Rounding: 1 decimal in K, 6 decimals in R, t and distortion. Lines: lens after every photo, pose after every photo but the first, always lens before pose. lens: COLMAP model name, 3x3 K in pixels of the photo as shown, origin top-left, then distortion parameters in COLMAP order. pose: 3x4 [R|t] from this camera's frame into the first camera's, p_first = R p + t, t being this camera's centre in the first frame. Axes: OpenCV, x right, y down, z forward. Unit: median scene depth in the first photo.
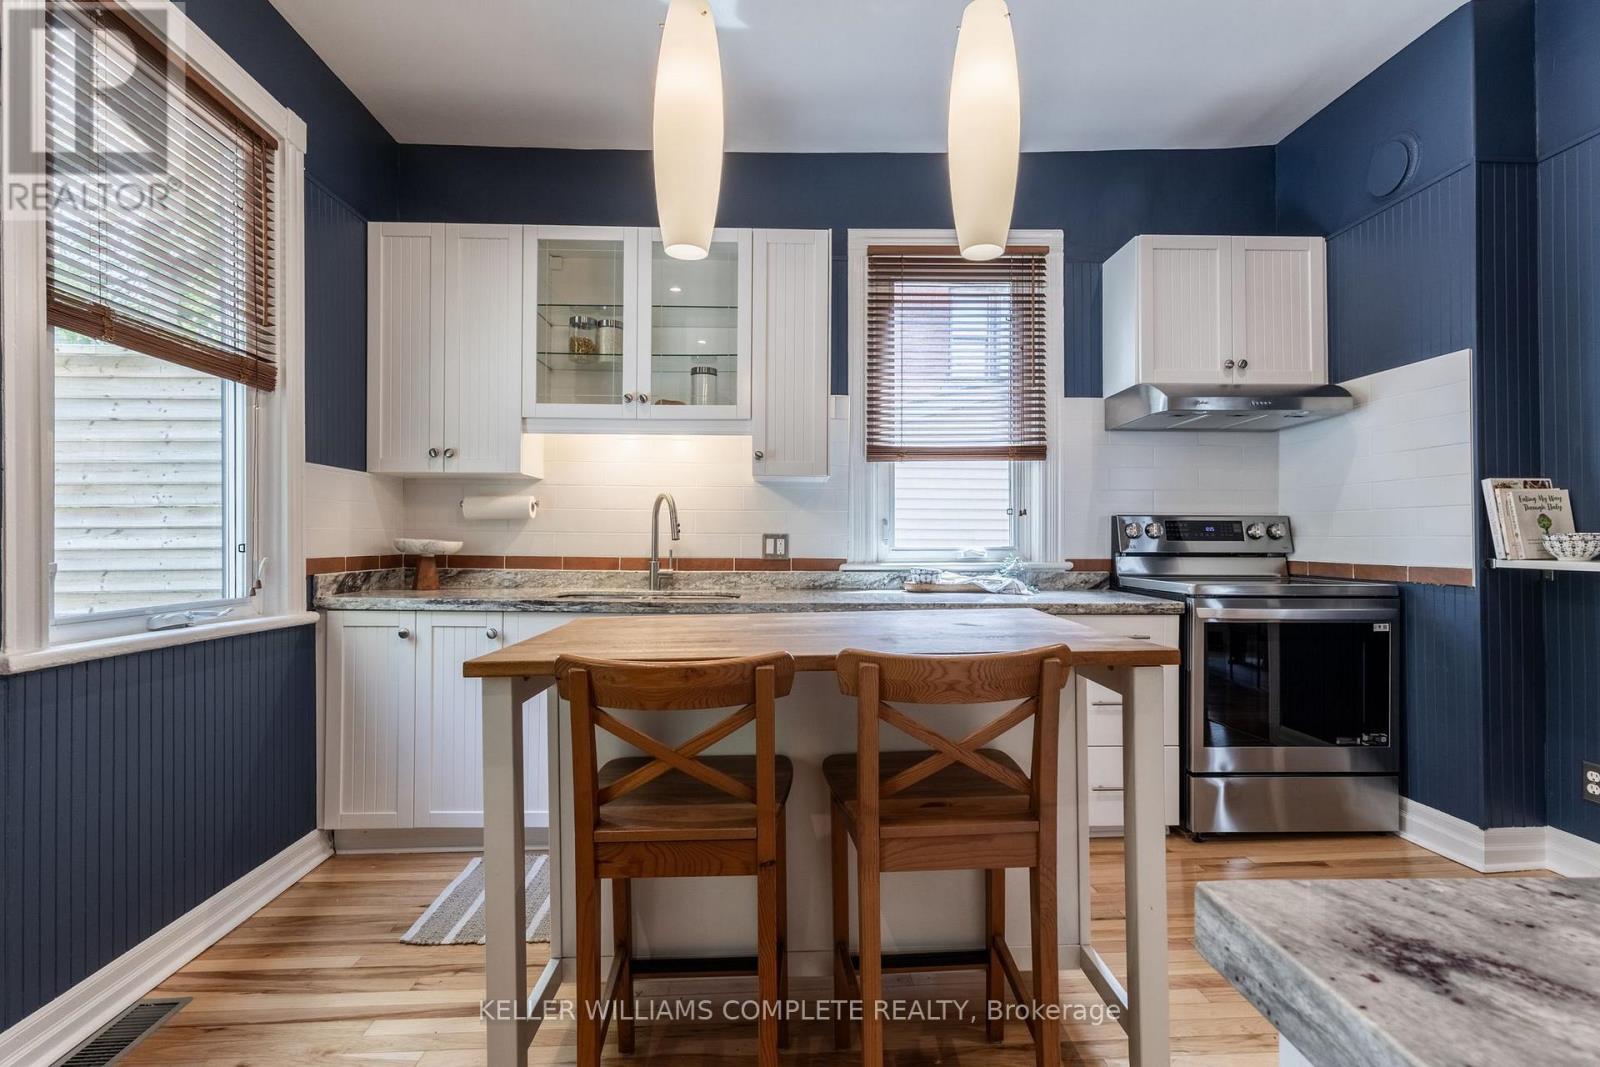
lens RADIAL K [[747.3, 0, 800.0], [0, 747.3, 533.5], [0, 0, 1]] dist [0.002966, 0.000059]
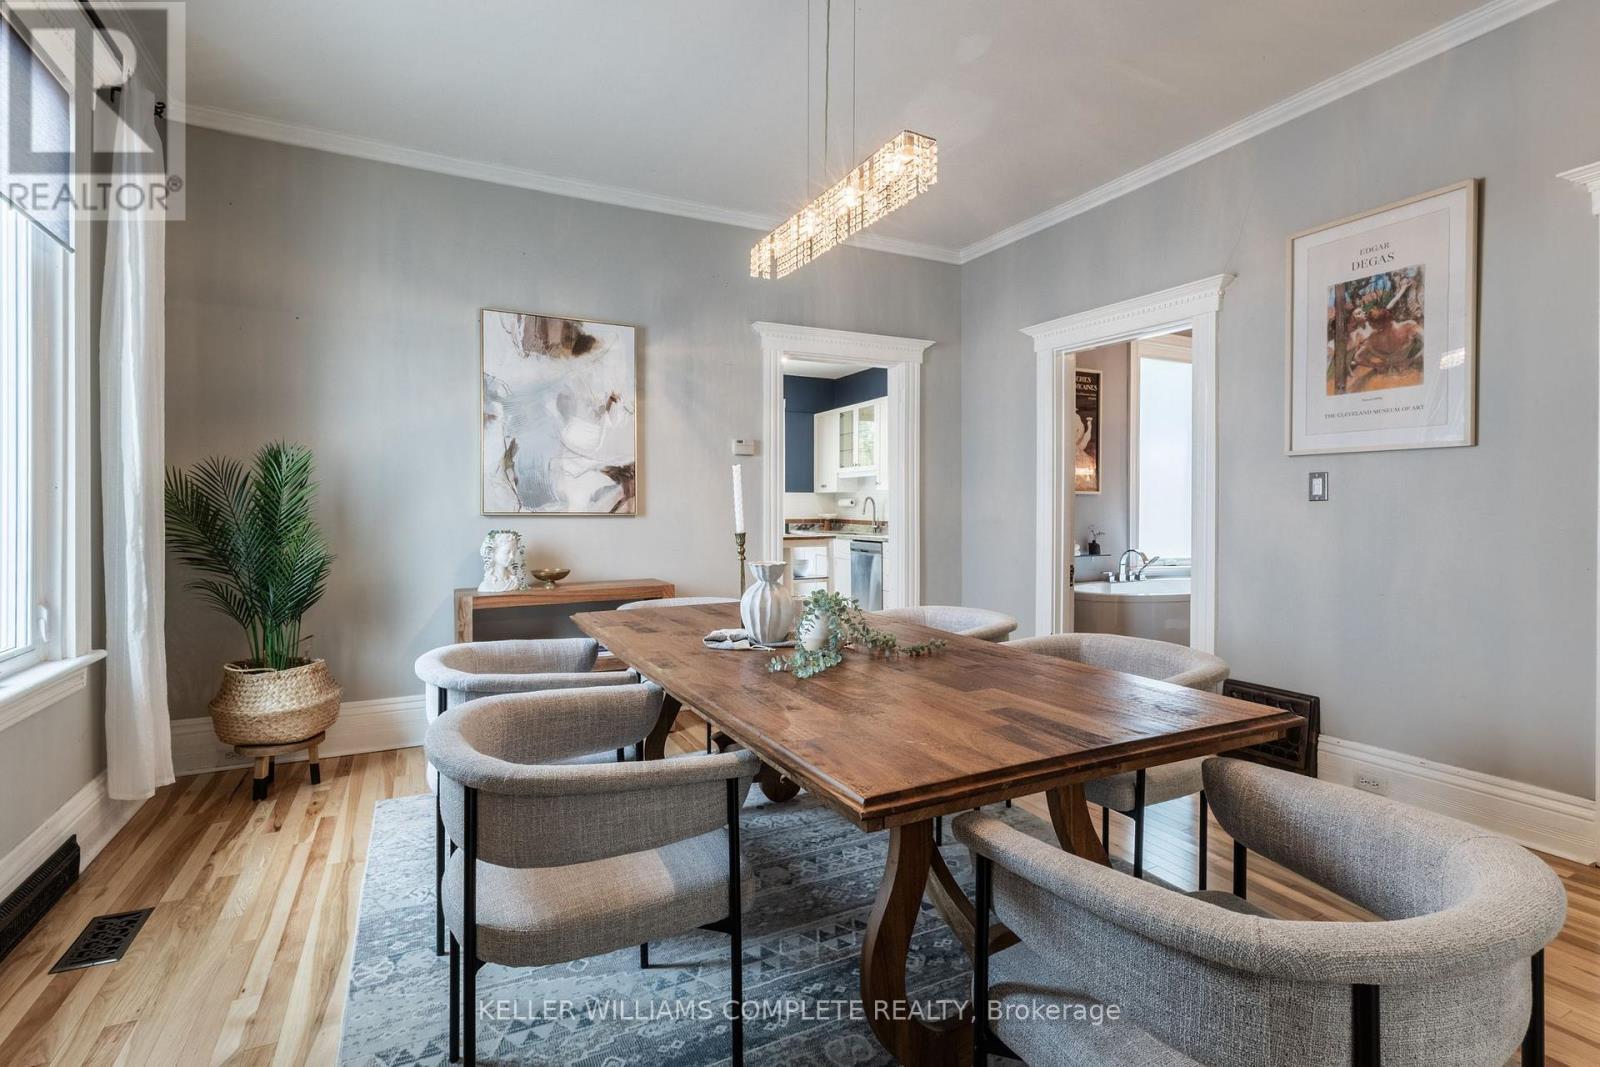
lens RADIAL K [[745.3, 0, 793.0], [0, 745.3, 513.6], [0, 0, 1]] dist [0.003820, 0.000810]
pose [[0.406781, 0.005999, -0.913506, 2.130618], [0.008024, 0.999916, 0.010139, -0.023589], [0.913491, -0.011455, 0.406699, -0.350973]]
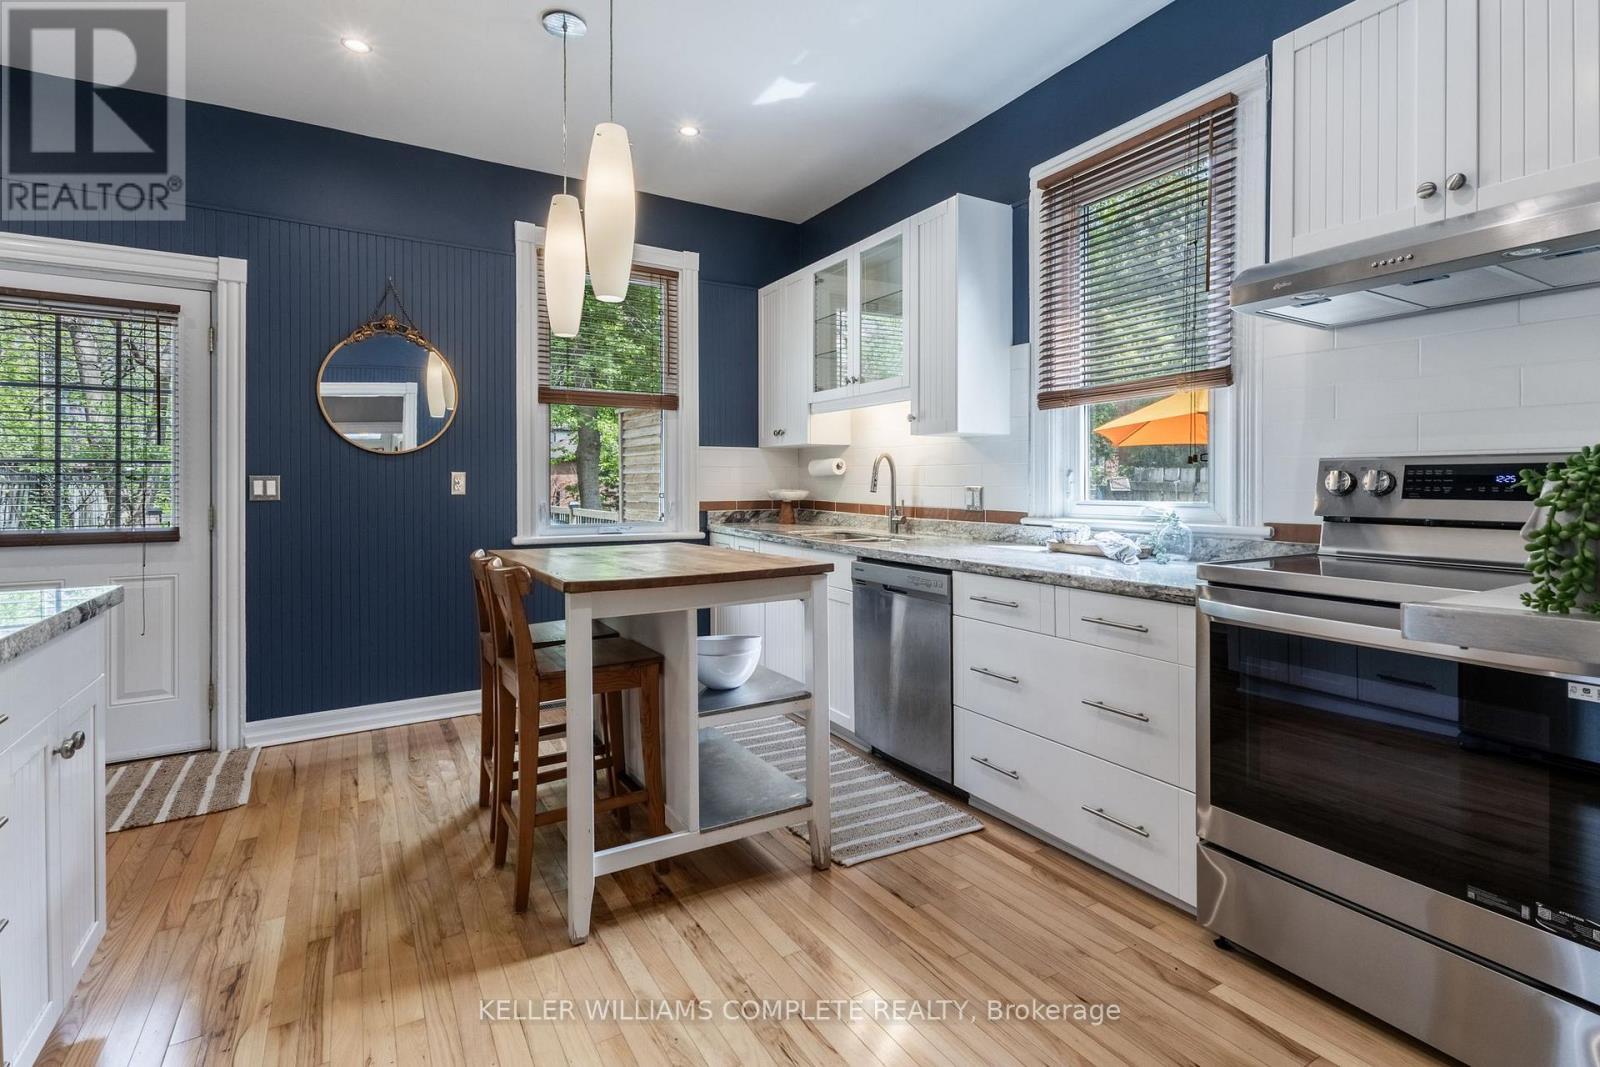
lens RADIAL K [[757.2, 0, 802.2], [0, 757.2, 480.8], [0, 0, 1]] dist [0.012593, 0.000325]
pose [[0.477406, -0.004422, -0.878672, 0.815700], [0.013266, 0.999910, 0.002176, -0.013175], [0.878583, -0.012696, 0.477421, 0.287709]]
